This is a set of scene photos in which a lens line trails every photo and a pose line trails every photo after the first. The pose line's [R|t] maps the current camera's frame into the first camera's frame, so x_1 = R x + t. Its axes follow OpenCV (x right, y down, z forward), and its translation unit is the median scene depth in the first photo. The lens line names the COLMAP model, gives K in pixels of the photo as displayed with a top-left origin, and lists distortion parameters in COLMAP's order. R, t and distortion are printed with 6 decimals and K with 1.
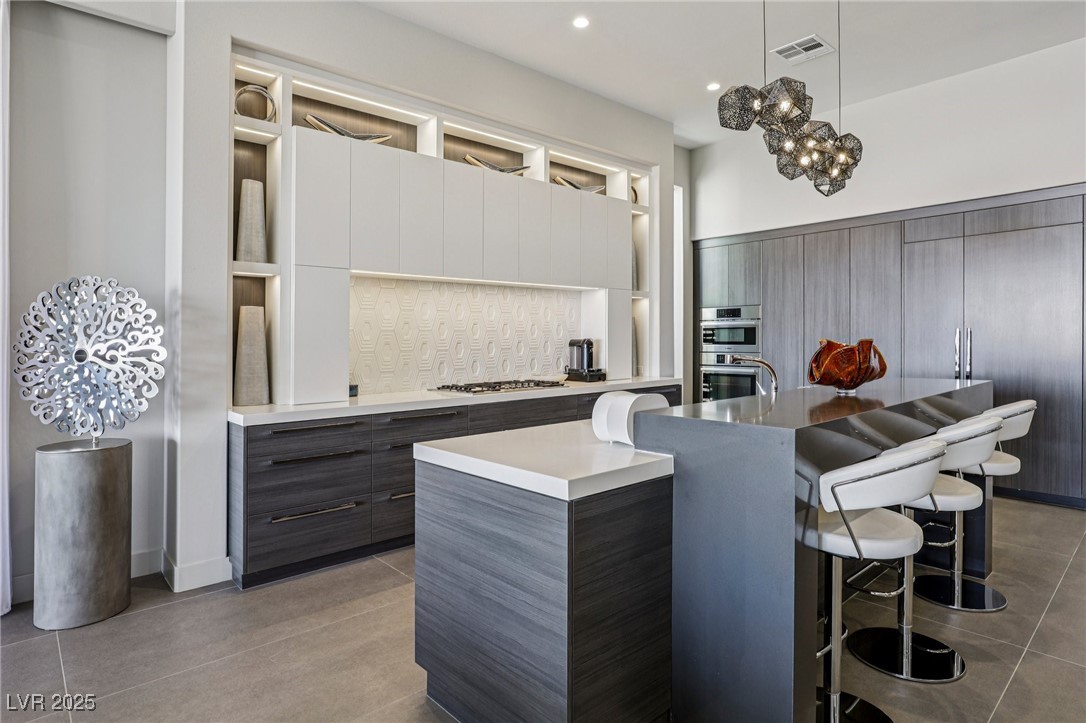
lens RADIAL K [[595.0, 0, 539.7], [0, 595.0, 341.8], [0, 0, 1]] dist [-0.025721, -0.000106]
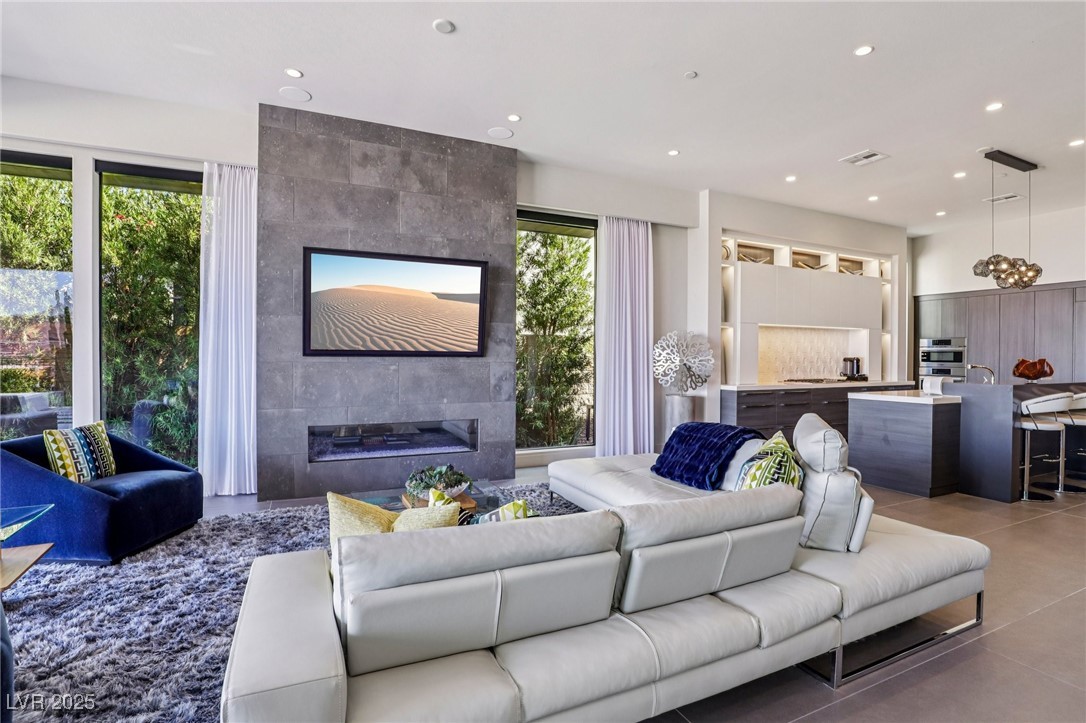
lens RADIAL K [[508.2, 0, 546.8], [0, 508.2, 355.9], [0, 0, 1]] dist [-0.019943, 0.000849]
pose [[0.957885, 0.012308, -0.286889, -0.373146], [-0.014284, 0.999886, -0.004795, 0.010986], [0.286797, 0.008691, 0.957952, -0.713664]]
